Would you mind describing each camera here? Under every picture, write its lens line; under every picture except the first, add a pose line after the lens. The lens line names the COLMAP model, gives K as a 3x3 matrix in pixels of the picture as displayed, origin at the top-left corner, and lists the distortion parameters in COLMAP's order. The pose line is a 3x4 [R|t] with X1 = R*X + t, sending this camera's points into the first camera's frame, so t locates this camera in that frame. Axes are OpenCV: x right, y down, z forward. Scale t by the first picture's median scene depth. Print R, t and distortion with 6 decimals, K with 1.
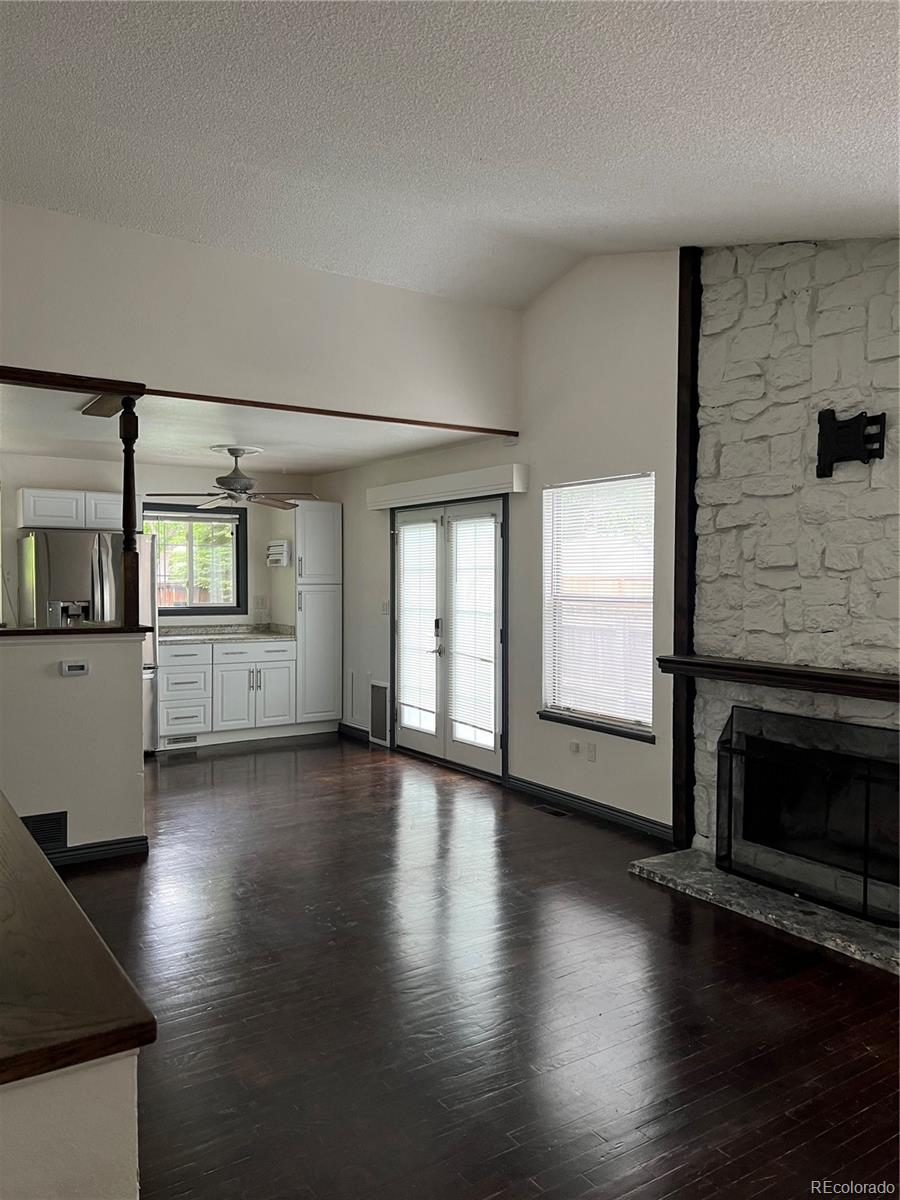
lens RADIAL K [[906.1, 0, 446.5], [0, 906.1, 605.0], [0, 0, 1]] dist [0.076145, -0.077301]
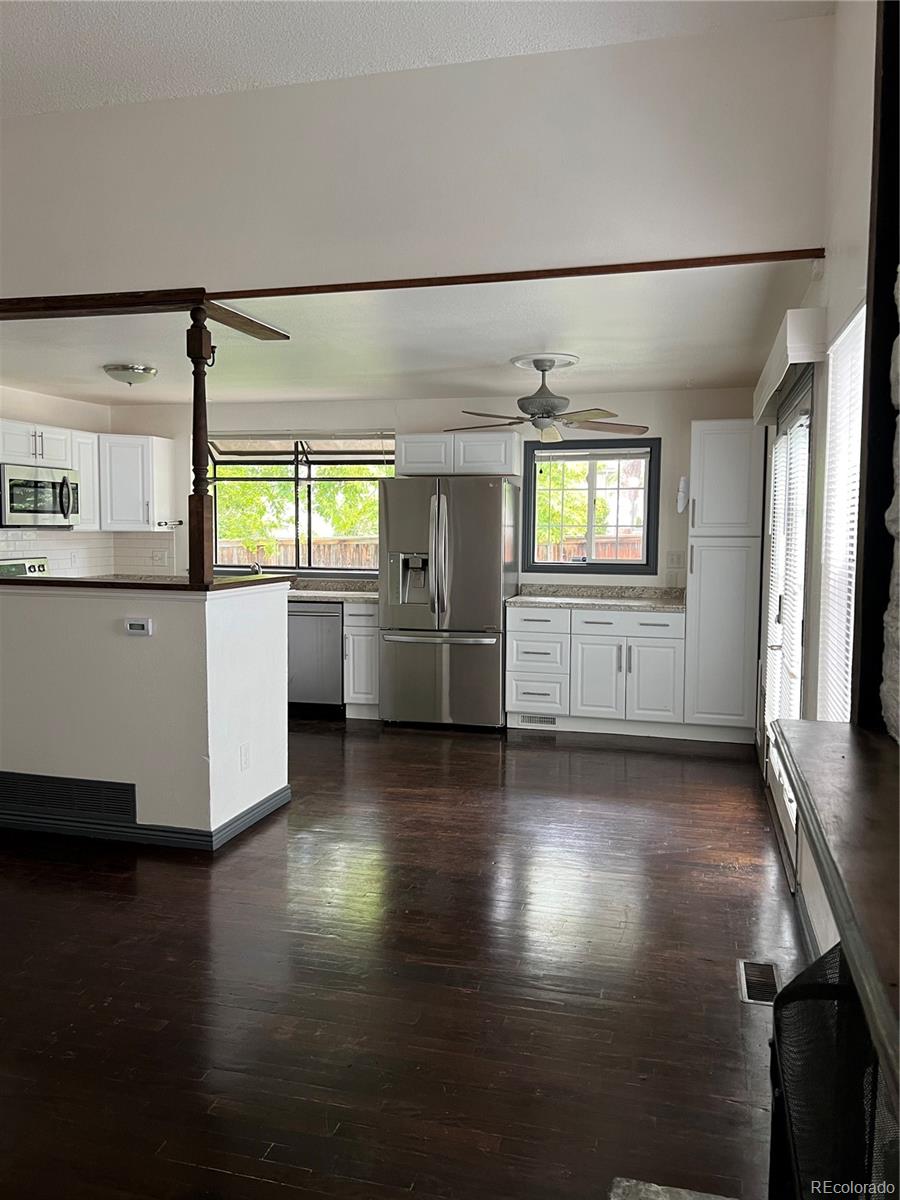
lens RADIAL K [[889.5, 0, 450.1], [0, 889.5, 592.1], [0, 0, 1]] dist [0.067239, -0.138617]
pose [[0.661679, 0.055573, -0.747725, 0.264654], [-0.026247, 0.998355, 0.050975, -0.010229], [0.749328, -0.014104, 0.662049, 0.390476]]
